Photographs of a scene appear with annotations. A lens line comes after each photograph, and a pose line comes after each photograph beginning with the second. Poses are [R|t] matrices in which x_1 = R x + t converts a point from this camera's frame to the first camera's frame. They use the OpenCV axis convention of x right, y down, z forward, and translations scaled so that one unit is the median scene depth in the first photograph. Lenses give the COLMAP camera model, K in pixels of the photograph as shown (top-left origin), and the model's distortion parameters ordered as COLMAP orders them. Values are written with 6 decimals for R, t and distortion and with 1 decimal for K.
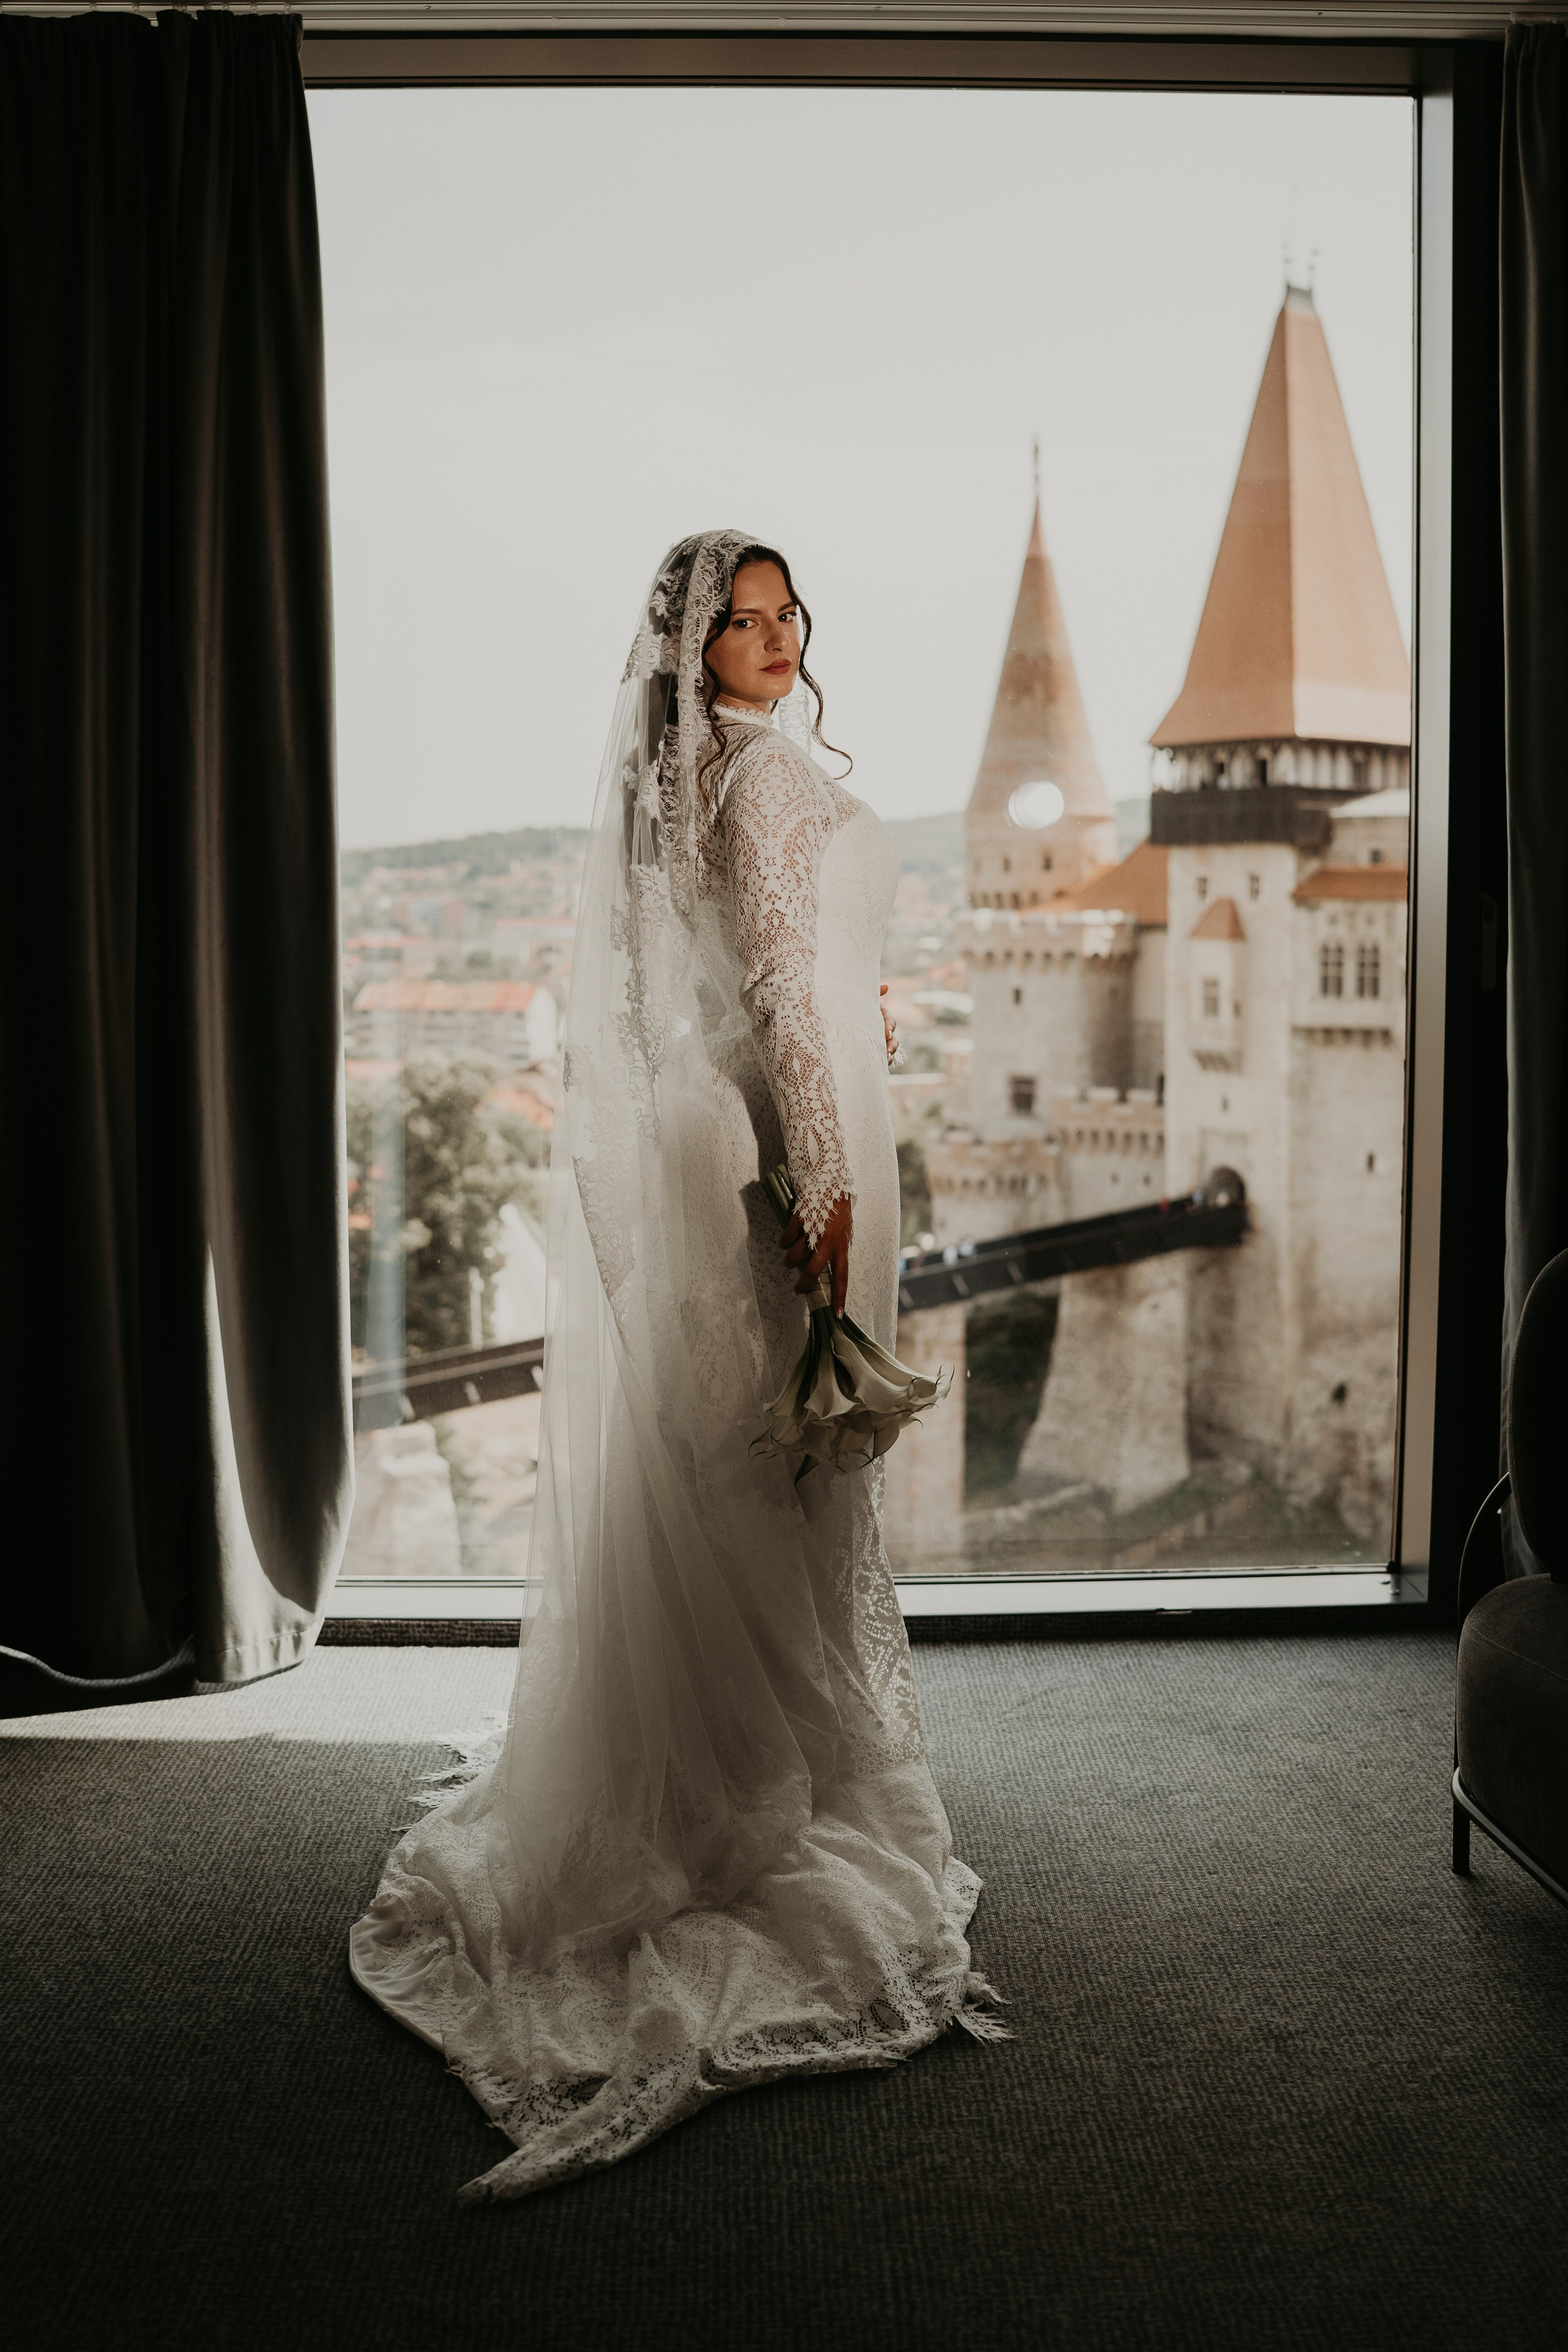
lens RADIAL K [[2122.2, 0, 765.6], [0, 2122.2, 1166.3], [0, 0, 1]] dist [-0.138038, 0.158535]
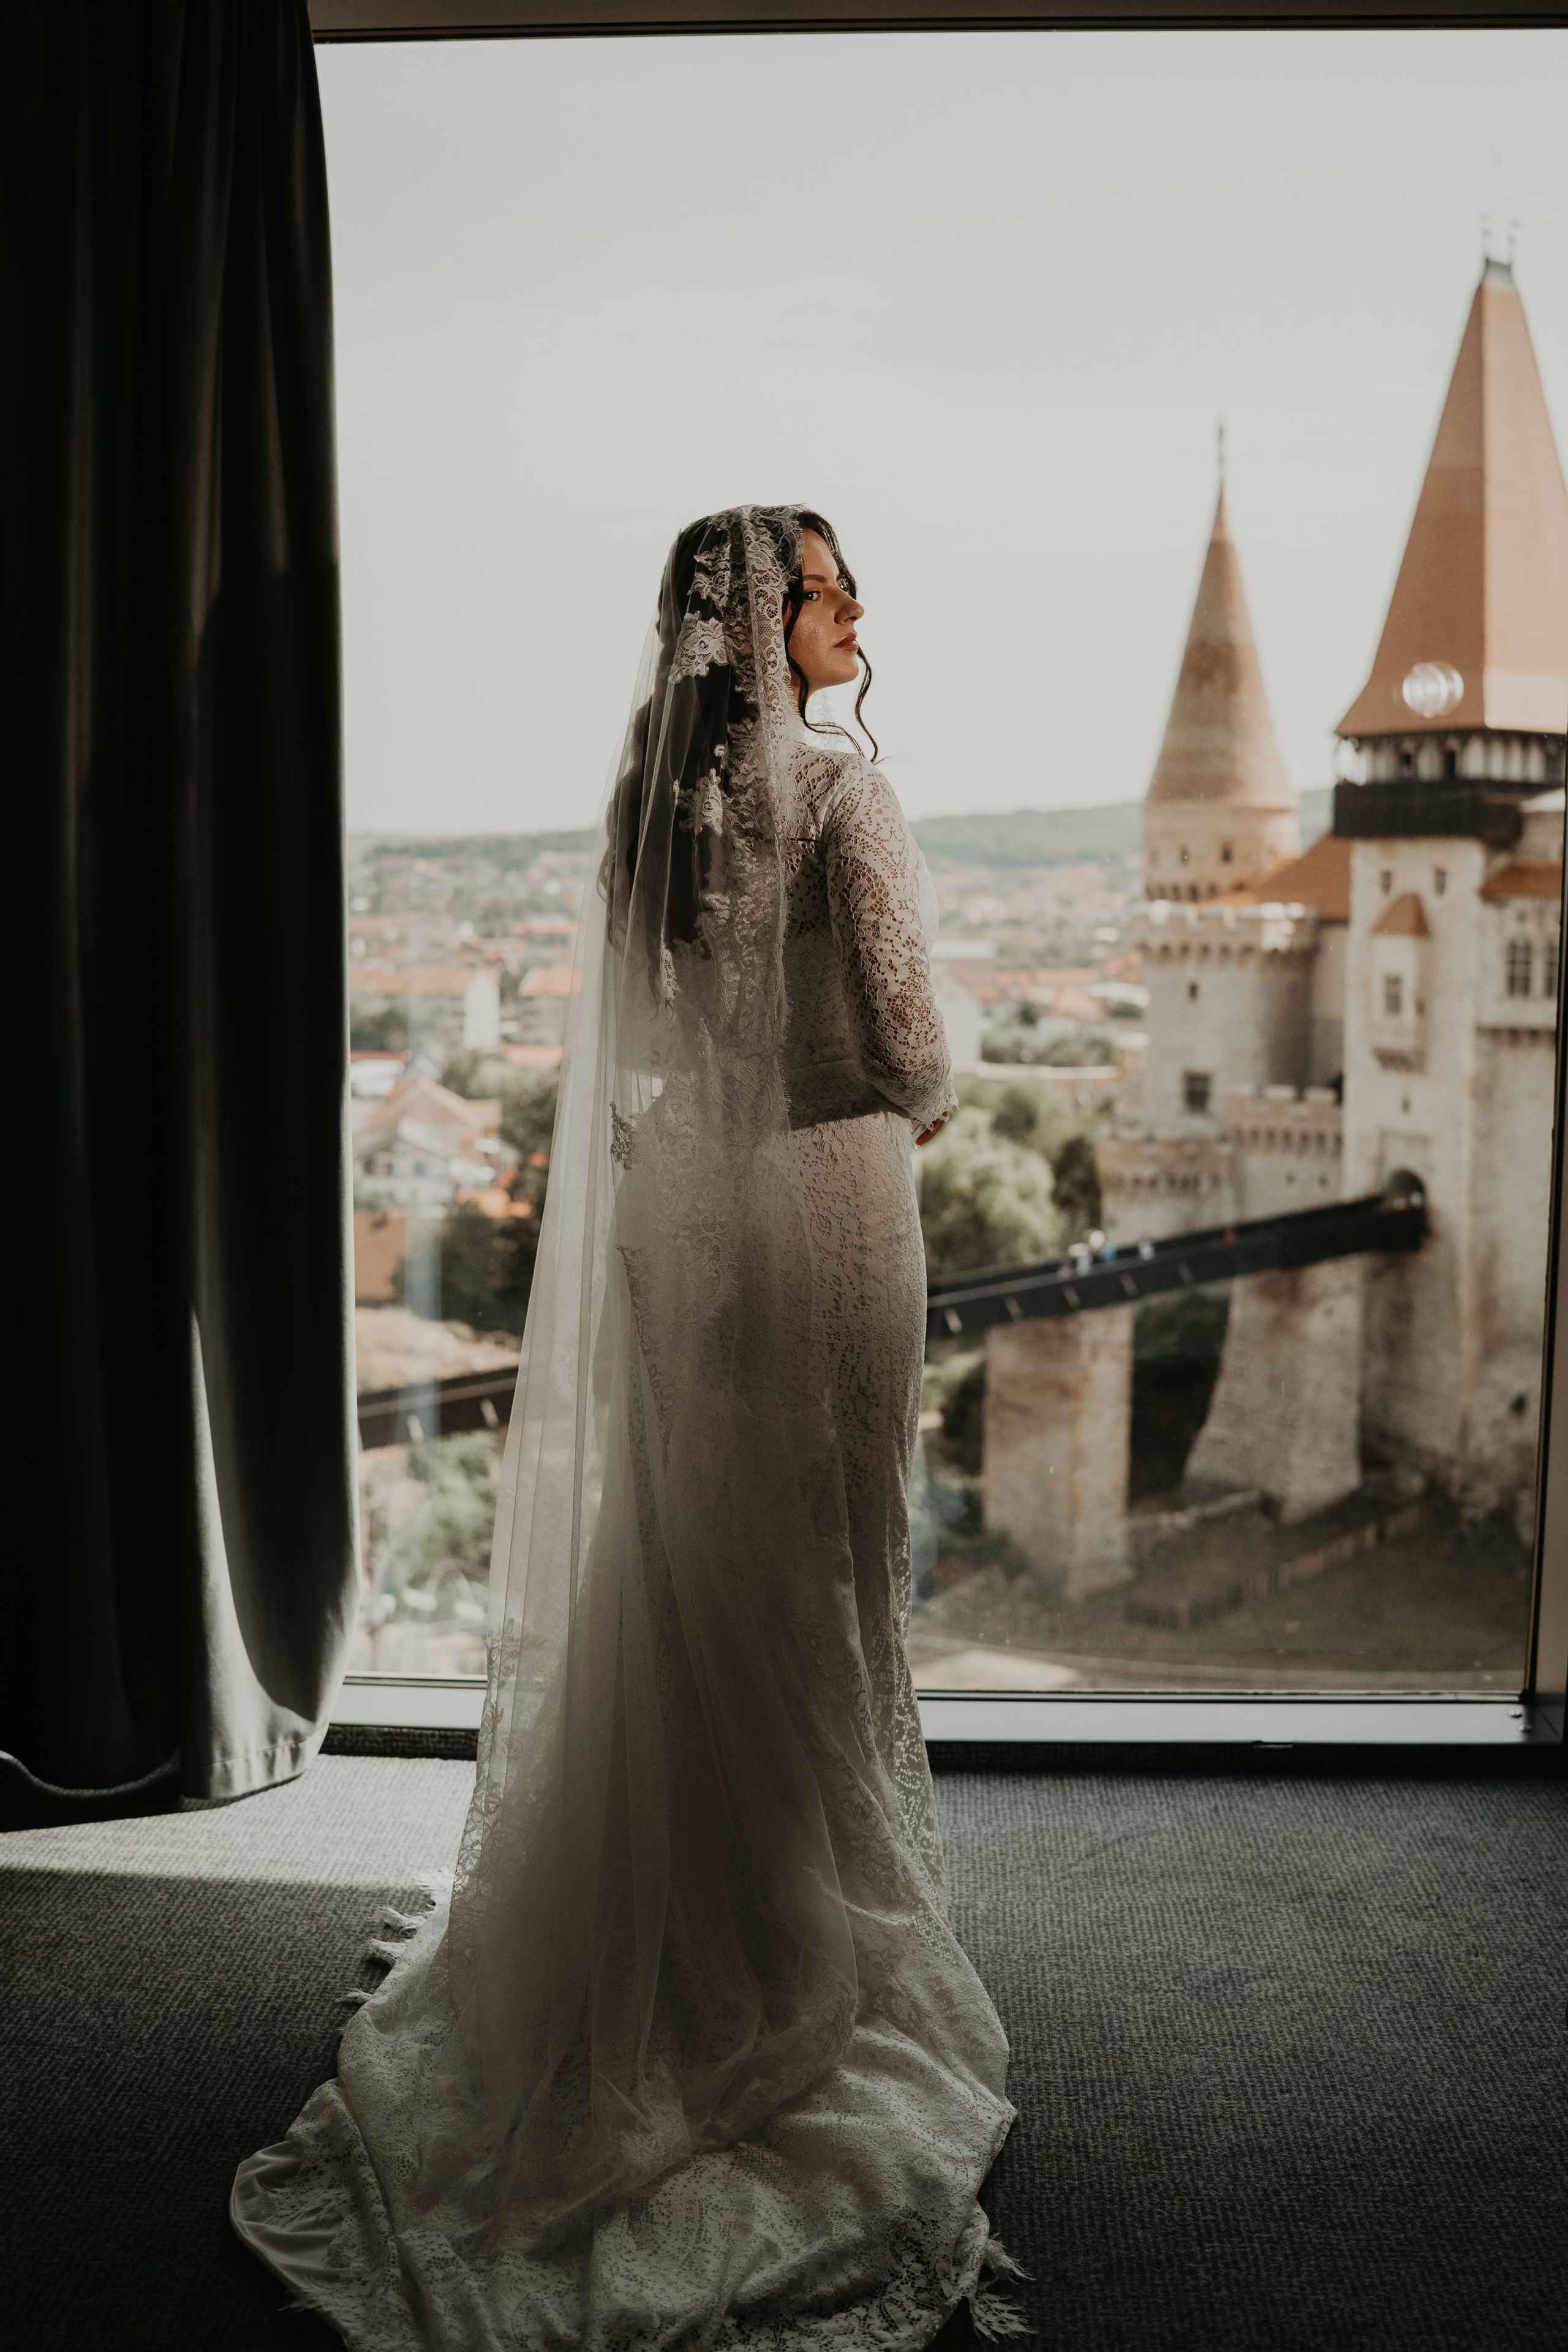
lens RADIAL K [[2153.5, 0, 784.0], [0, 2153.5, 1176.0], [0, 0, 1]] dist [-0.145451, 0.167704]
pose [[0.997446, 0.018826, -0.068894, 0.048178], [-0.018270, 0.999795, 0.008691, -0.036981], [0.069044, -0.007410, 0.997586, 0.094789]]
